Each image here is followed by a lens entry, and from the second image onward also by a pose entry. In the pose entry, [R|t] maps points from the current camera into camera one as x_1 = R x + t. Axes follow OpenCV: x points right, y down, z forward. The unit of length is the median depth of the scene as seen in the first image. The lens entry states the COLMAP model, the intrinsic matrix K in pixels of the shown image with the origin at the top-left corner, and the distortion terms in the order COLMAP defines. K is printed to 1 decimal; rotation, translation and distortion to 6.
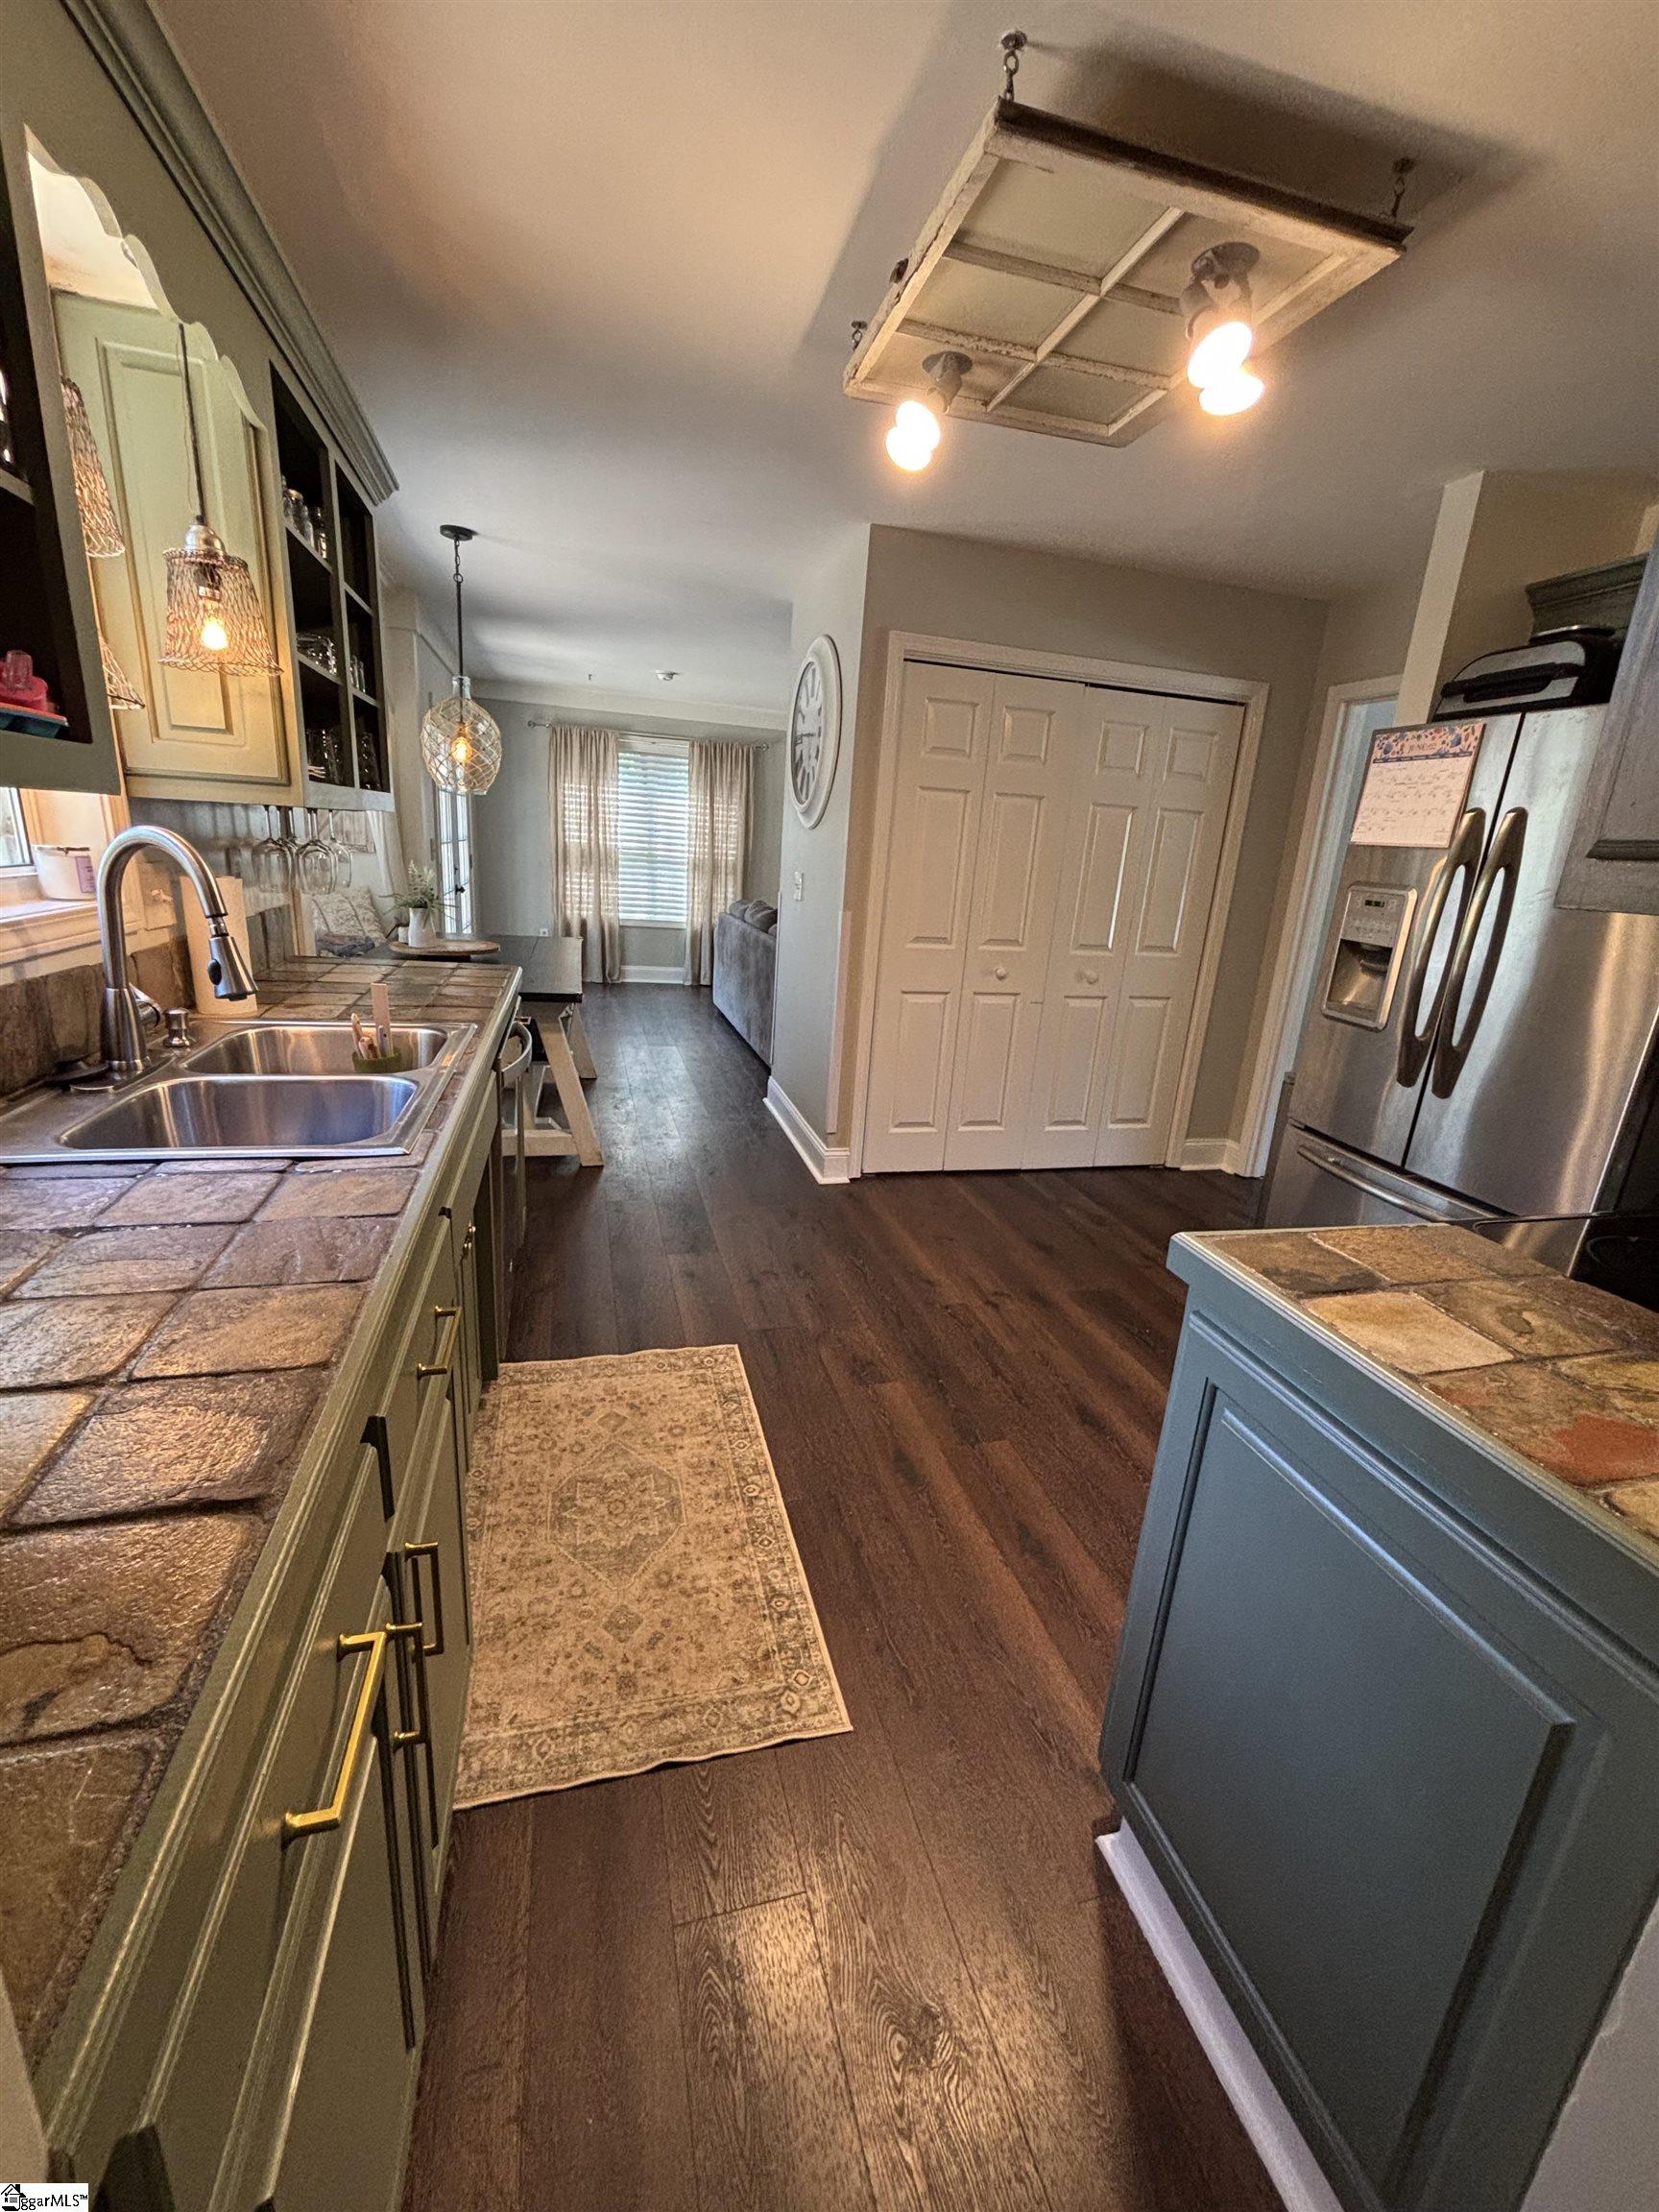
lens RADIAL K [[897.9, 0, 828.9], [0, 897.9, 1098.8], [0, 0, 1]] dist [-0.001066, -0.000092]
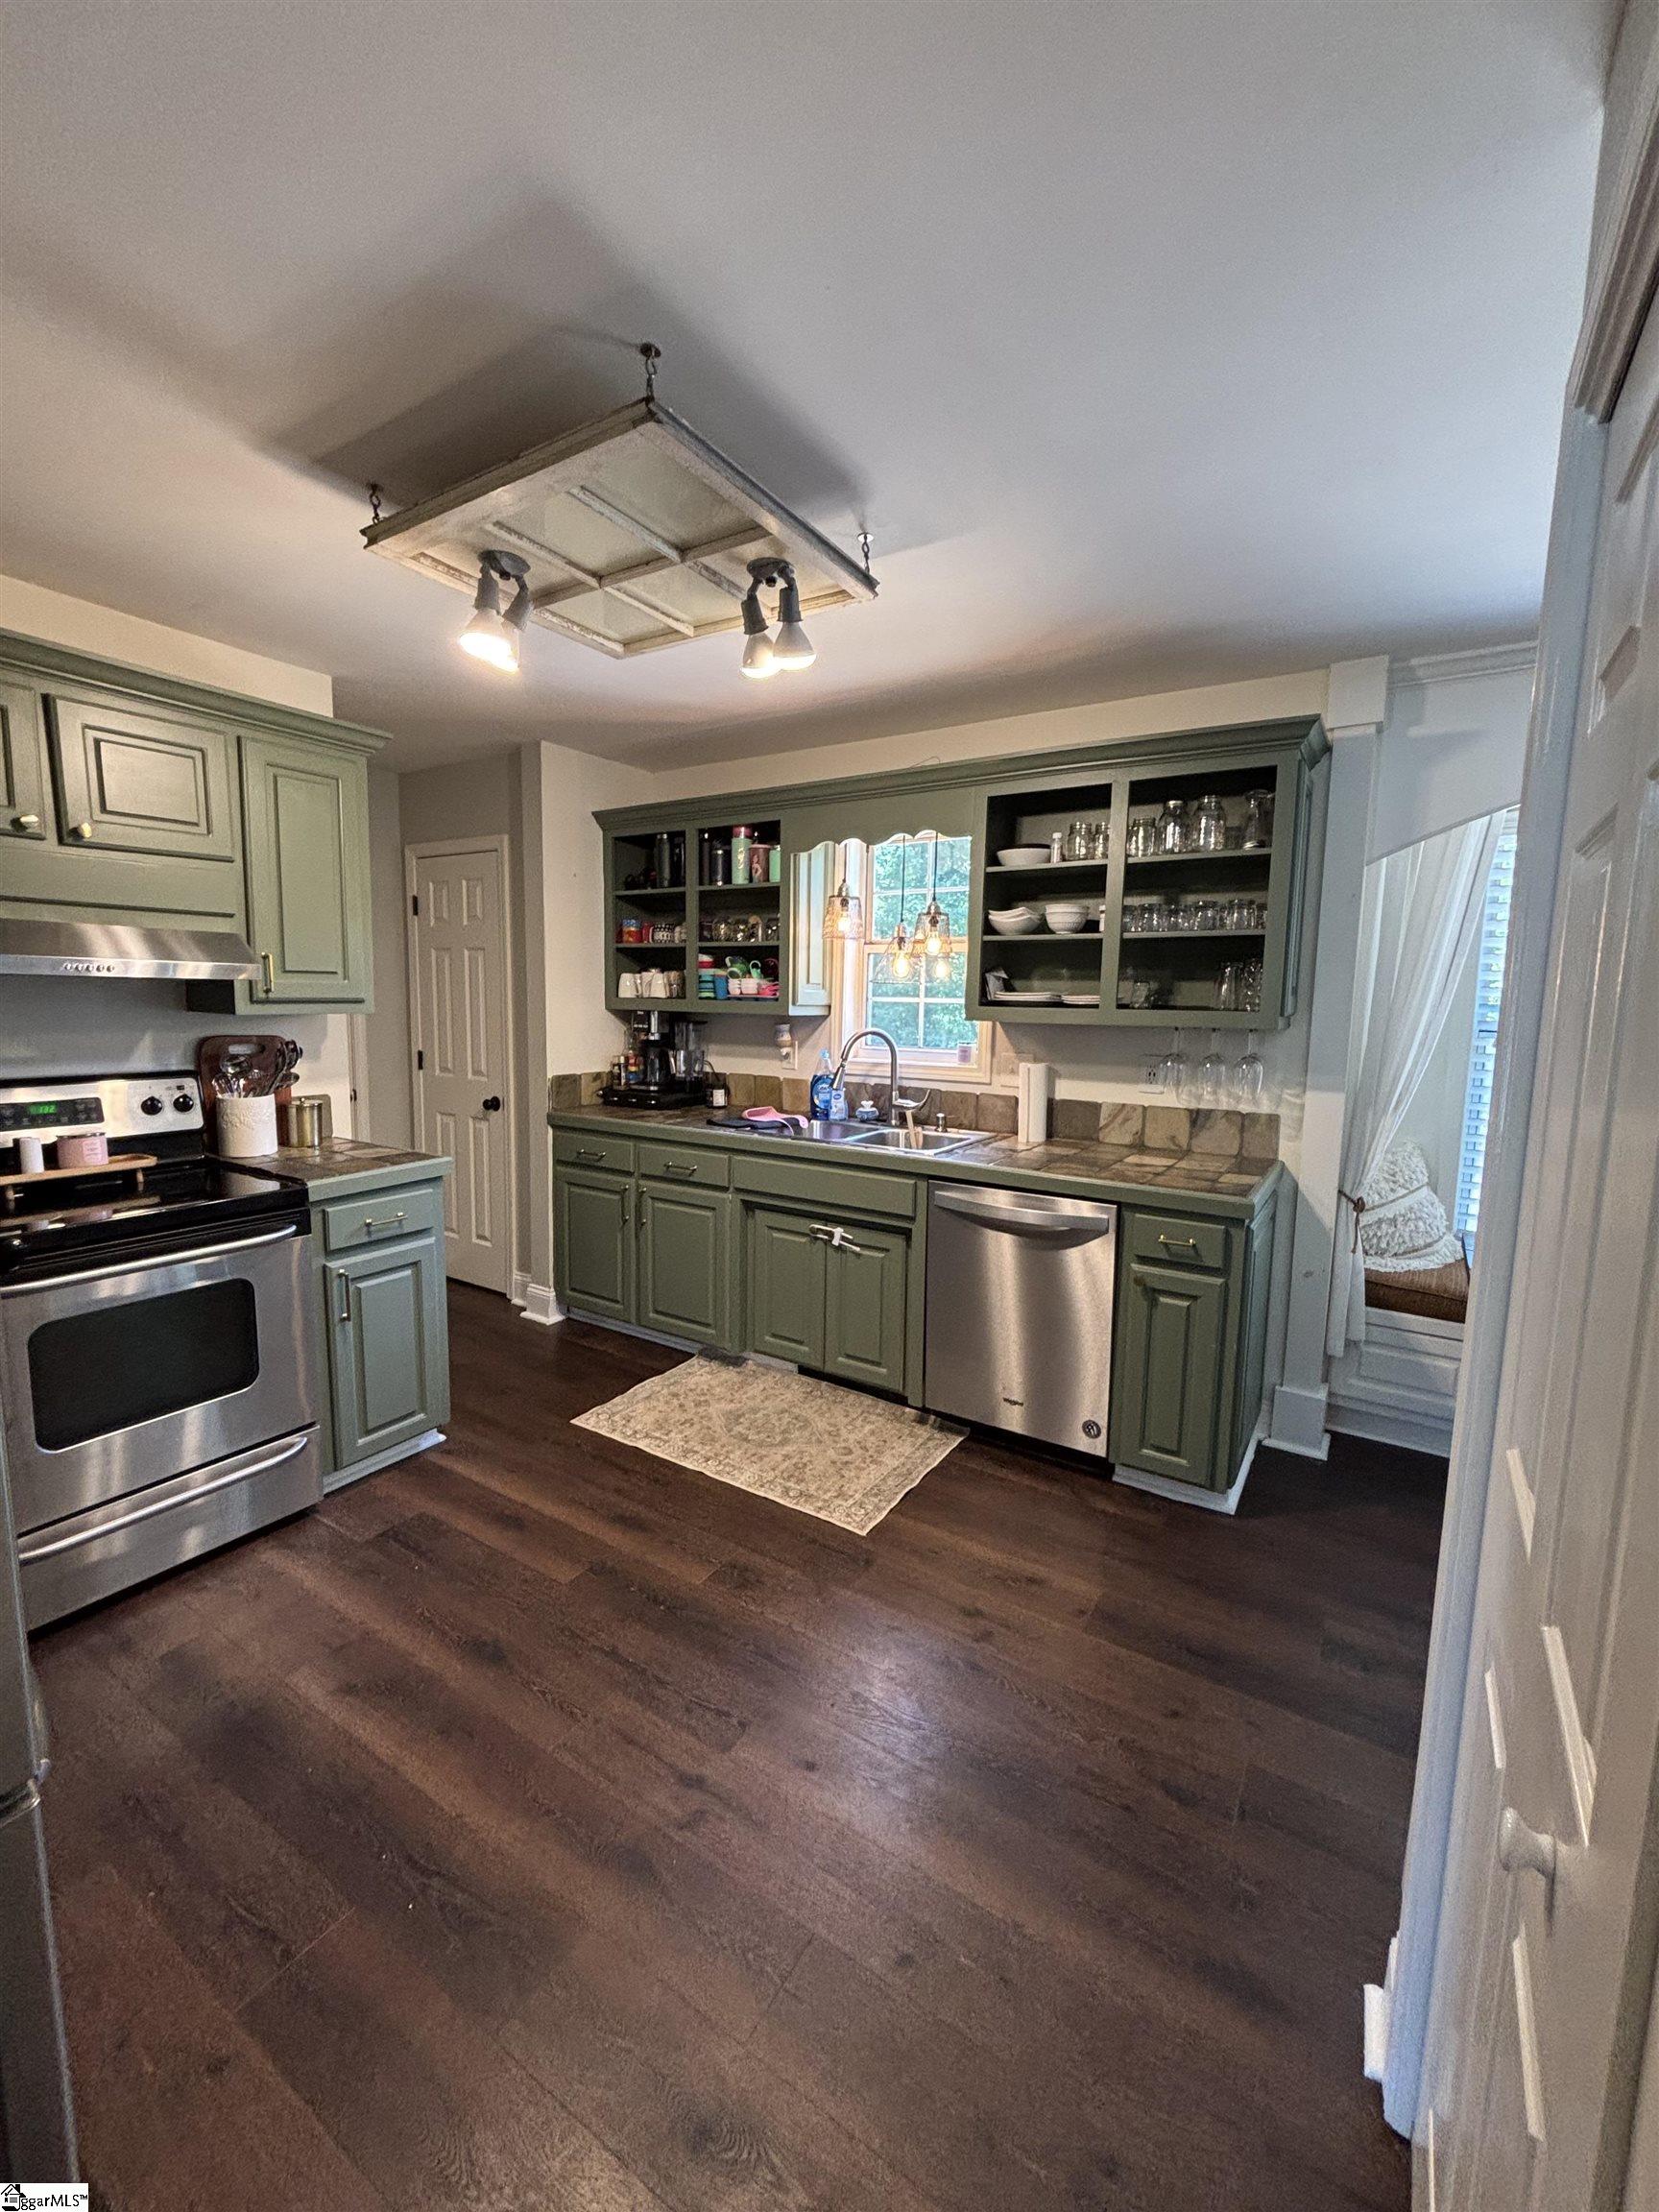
lens RADIAL K [[893.7, 0, 837.0], [0, 893.7, 1097.6], [0, 0, 1]] dist [0.000698, -0.000041]
pose [[-0.729700, -0.001923, -0.683765, 0.634561], [-0.252602, 0.930014, 0.266956, -0.452243], [0.635398, 0.367518, -0.679117, 1.611095]]
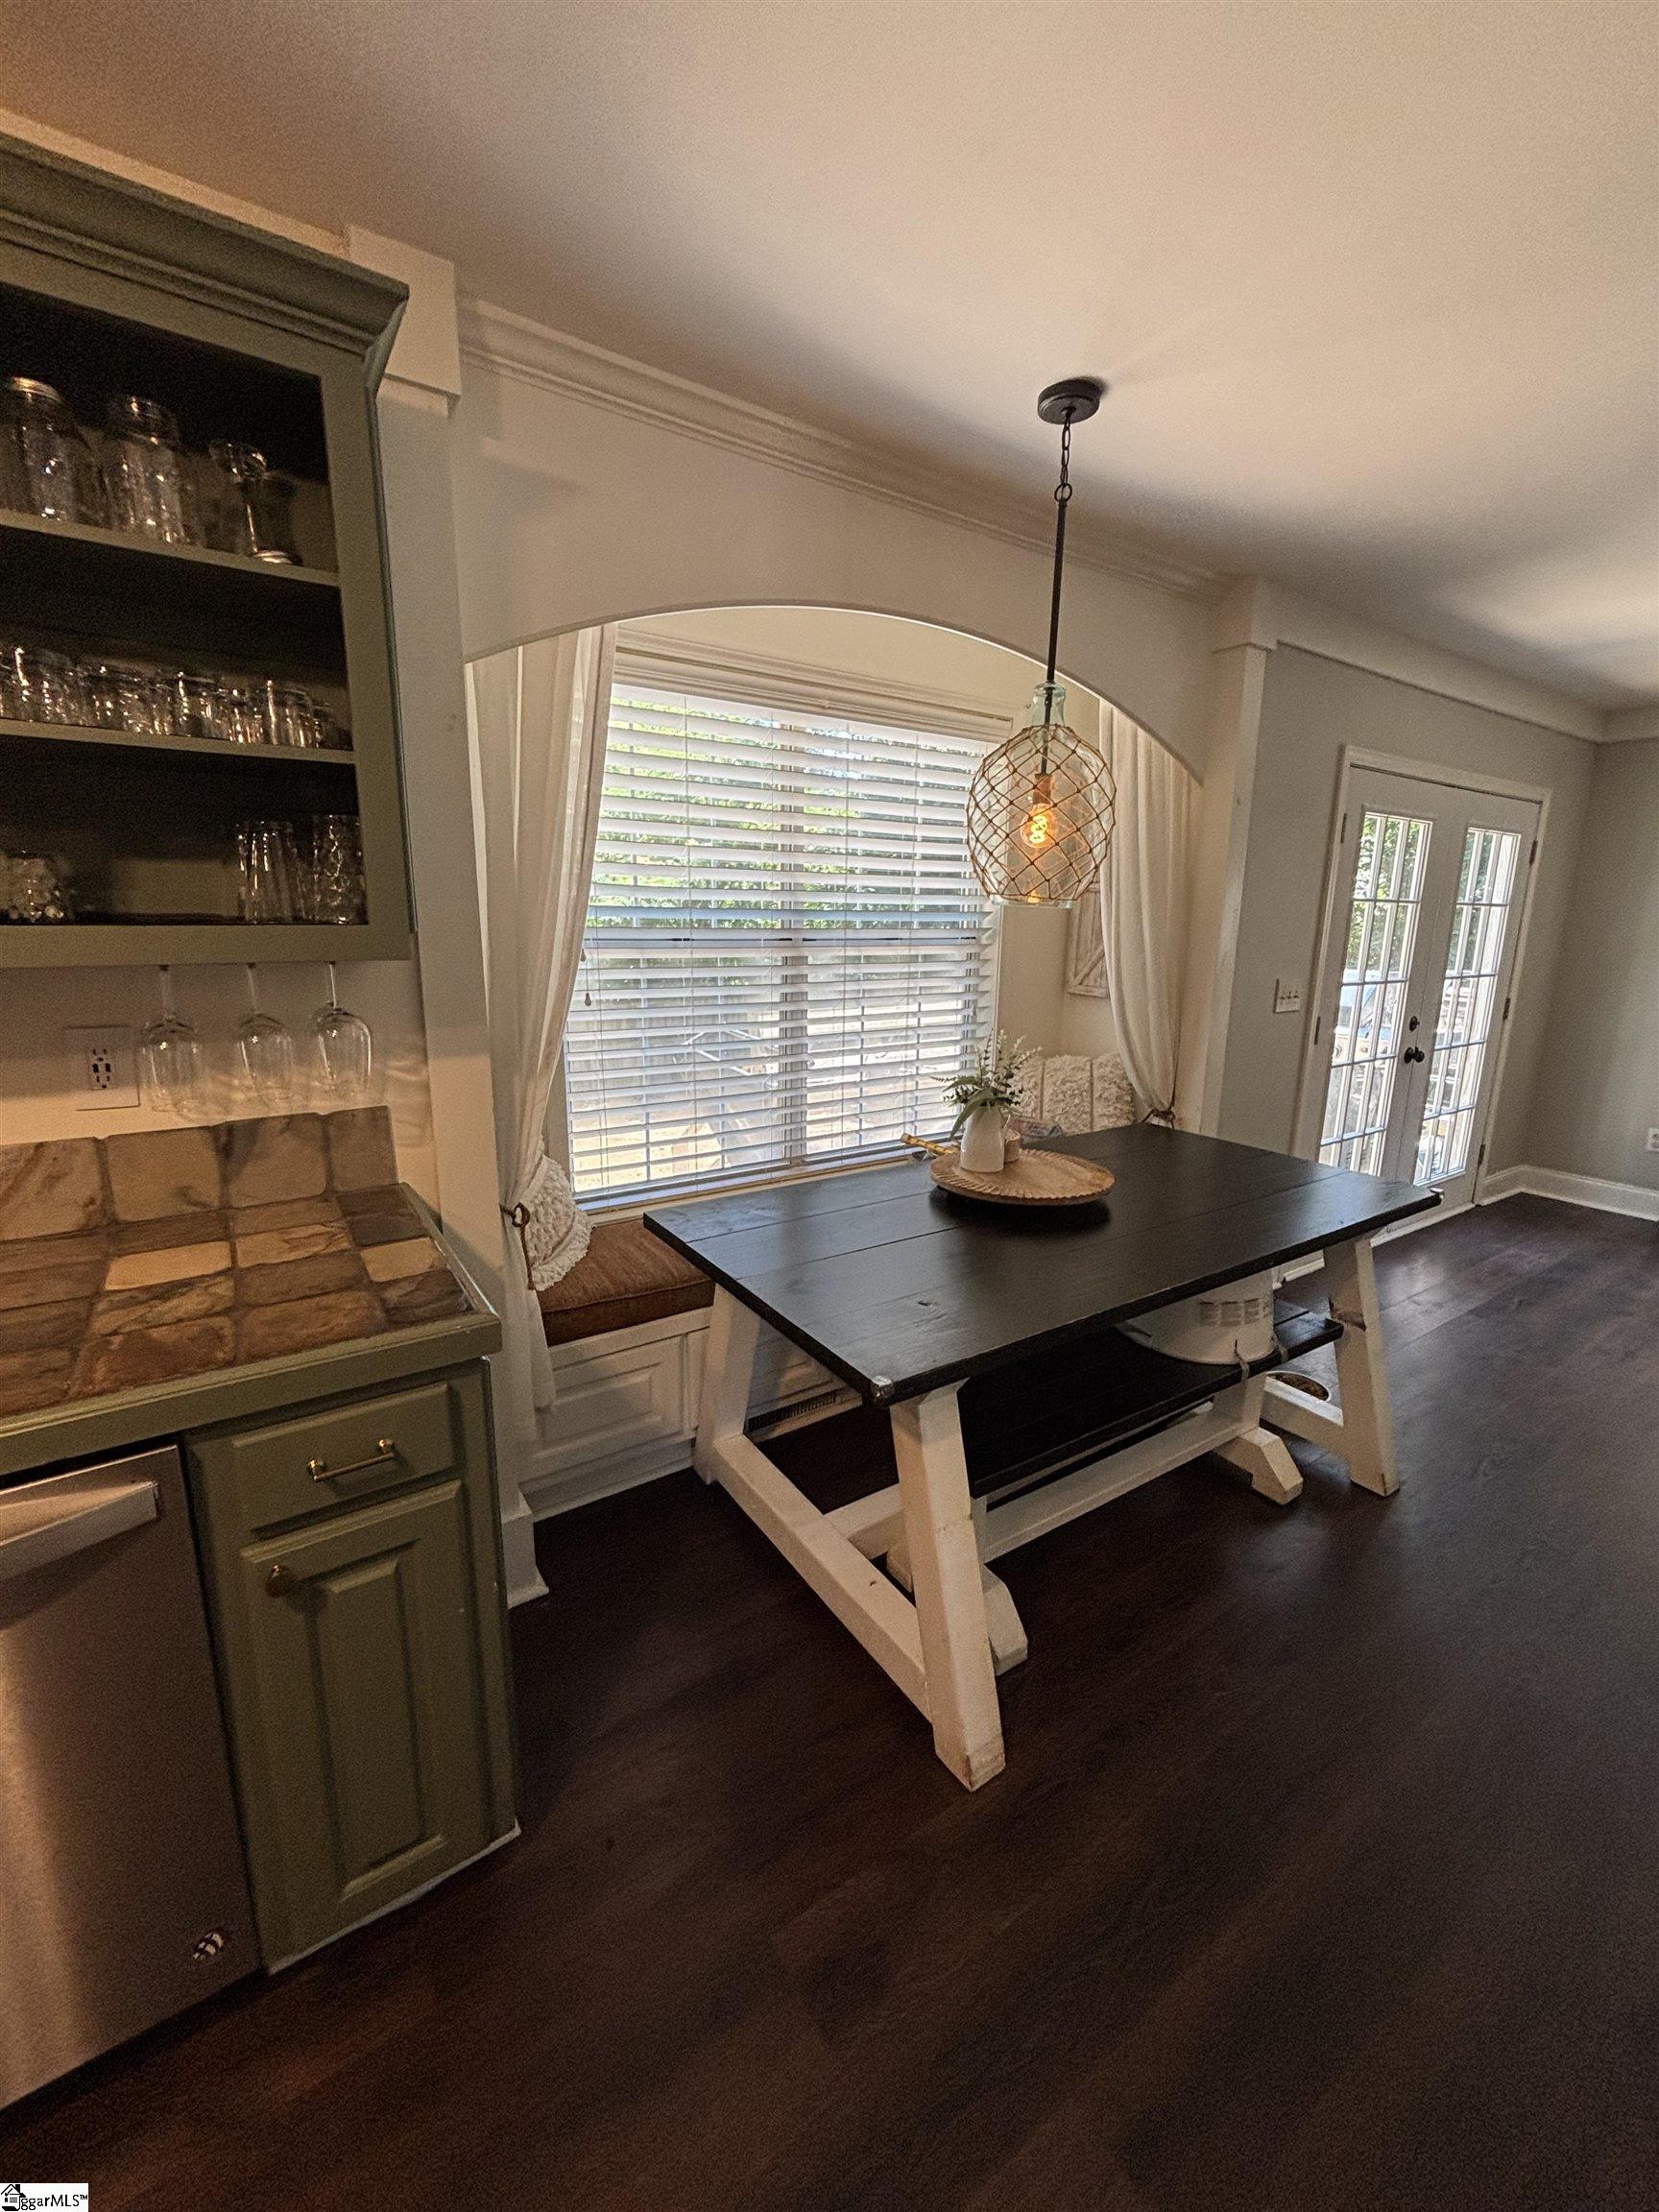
lens RADIAL K [[897.0, 0, 821.2], [0, 897.0, 1107.9], [0, 0, 1]] dist [-0.000993, -0.000077]
pose [[0.322927, 0.137723, -0.936350, 0.094039], [-0.253149, 0.965876, 0.054760, -0.375964], [0.911940, 0.219352, 0.346772, 1.221015]]
